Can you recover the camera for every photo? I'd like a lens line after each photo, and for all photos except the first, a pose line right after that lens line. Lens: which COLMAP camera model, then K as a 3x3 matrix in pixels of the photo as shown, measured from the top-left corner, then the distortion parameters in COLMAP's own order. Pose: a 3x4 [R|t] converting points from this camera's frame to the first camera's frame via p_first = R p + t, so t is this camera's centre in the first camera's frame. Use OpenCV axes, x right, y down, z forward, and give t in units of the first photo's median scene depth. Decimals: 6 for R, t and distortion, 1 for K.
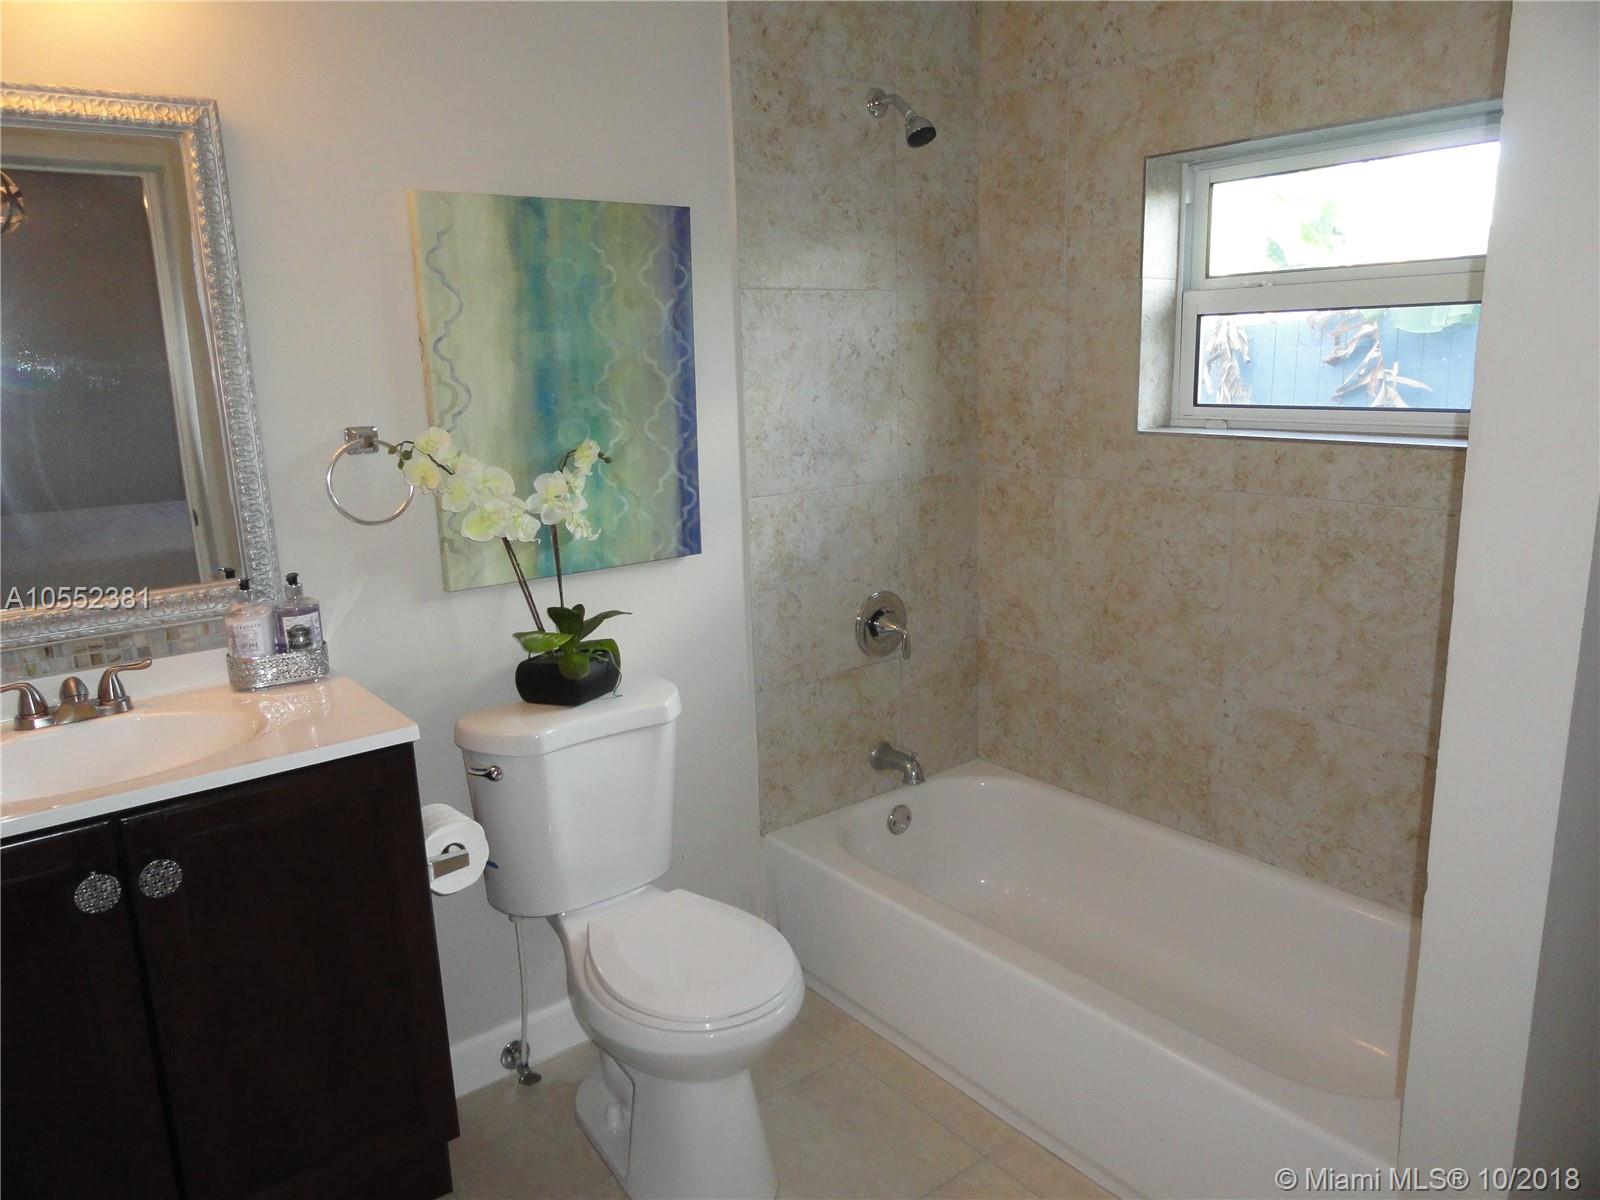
lens RADIAL K [[1123.7, 0, 798.9], [0, 1123.7, 590.8], [0, 0, 1]] dist [-0.000559, 0.010707]
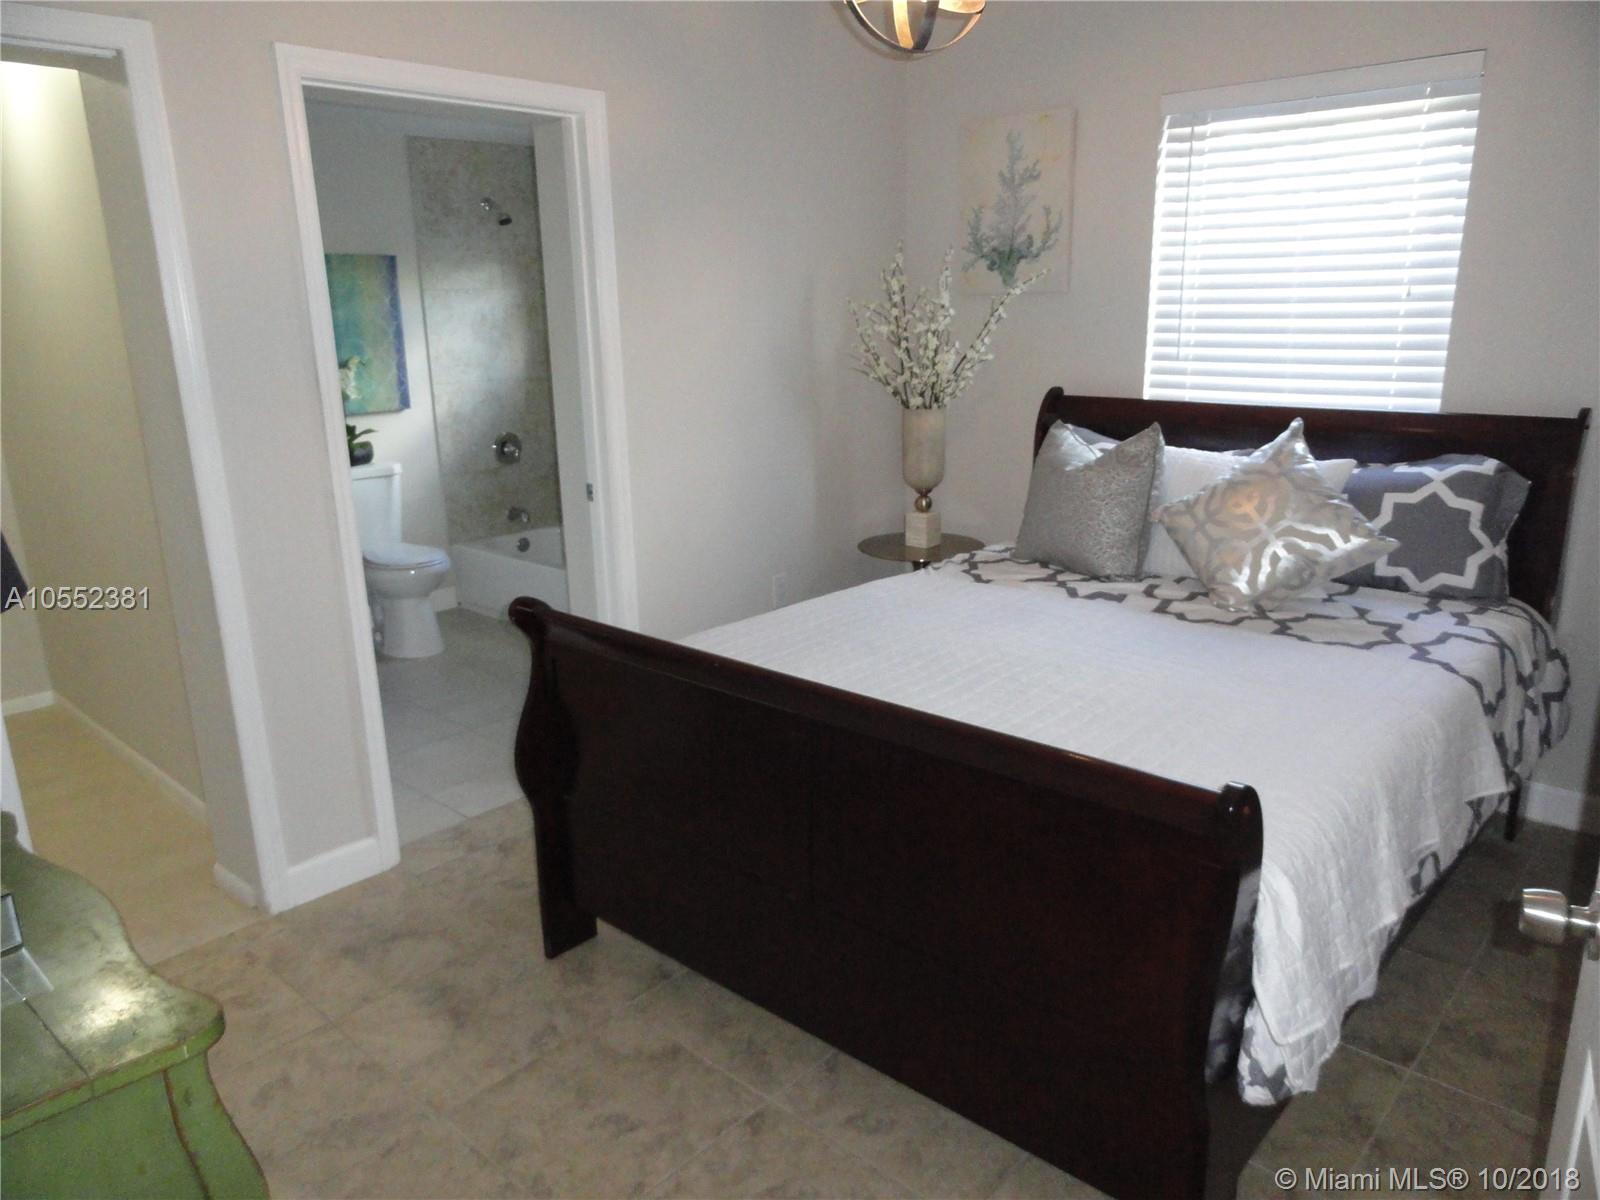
lens RADIAL K [[1125.2, 0, 798.5], [0, 1125.2, 594.8], [0, 0, 1]] dist [0.002072, 0.000909]
pose [[0.986216, -0.035317, 0.161650, 0.320203], [0.028704, 0.998660, 0.043065, 0.280890], [-0.162954, -0.037831, 0.985908, -1.446498]]
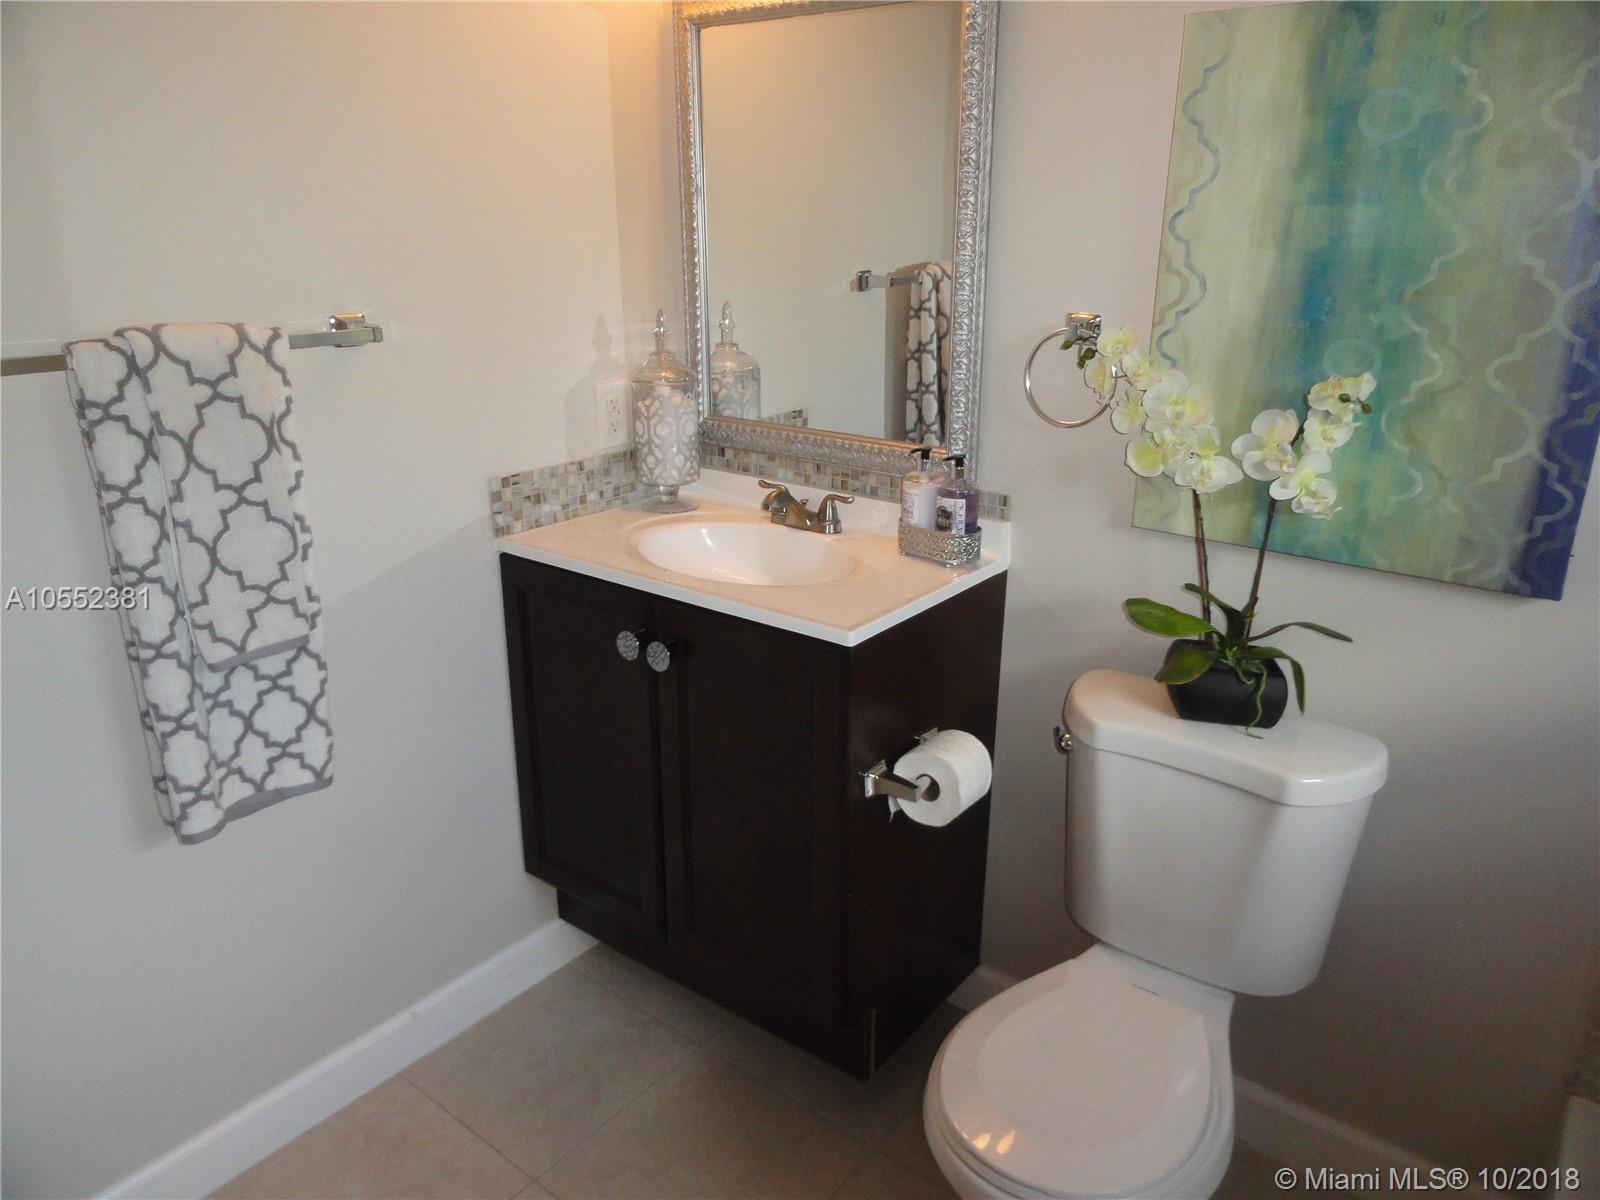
lens RADIAL K [[1123.7, 0, 798.9], [0, 1123.7, 590.8], [0, 0, 1]] dist [-0.000559, 0.010707]
pose [[0.253016, 0.338087, -0.906466, 0.364575], [-0.219172, 0.932623, 0.286667, -0.127695], [0.942309, 0.126141, 0.310067, 0.476466]]
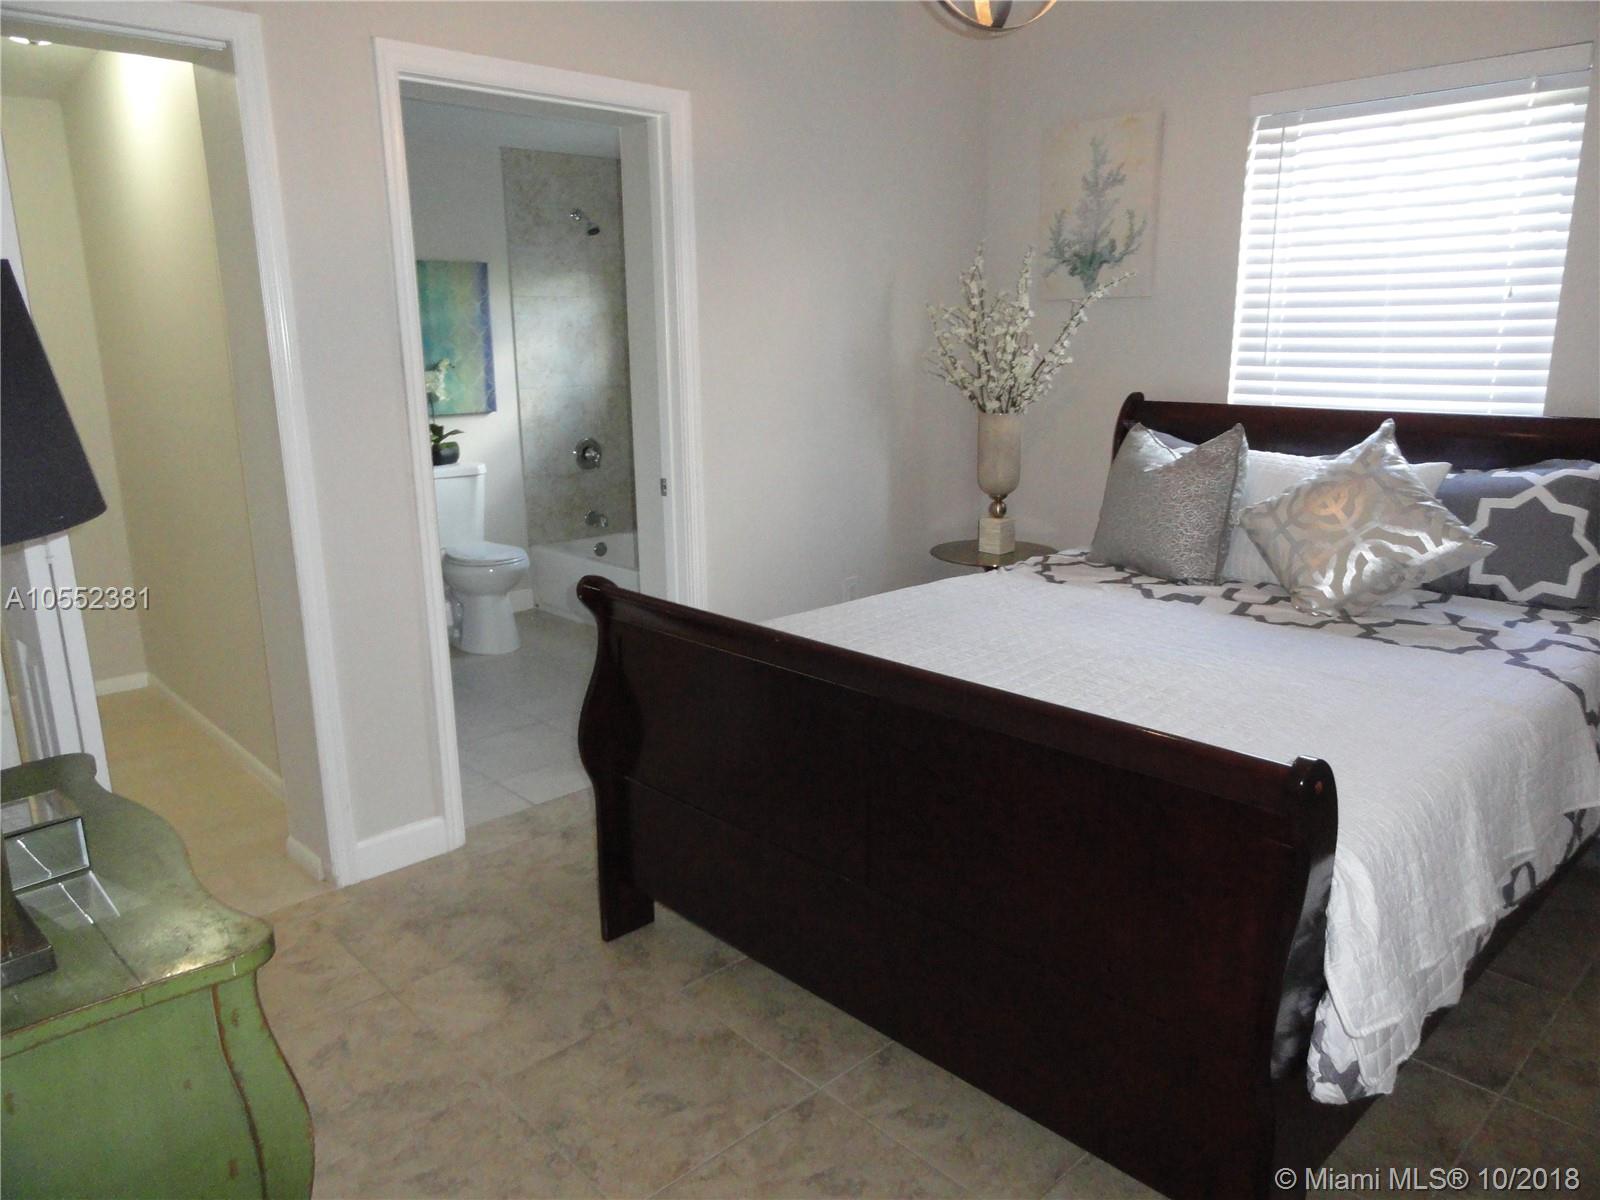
lens RADIAL K [[1123.7, 0, 798.9], [0, 1123.7, 590.8], [0, 0, 1]] dist [-0.000559, 0.010707]
pose [[0.995567, -0.003630, 0.093987, 0.332071], [0.002391, 0.999909, 0.013284, 0.324435], [-0.094027, -0.013000, 0.995485, -1.441812]]
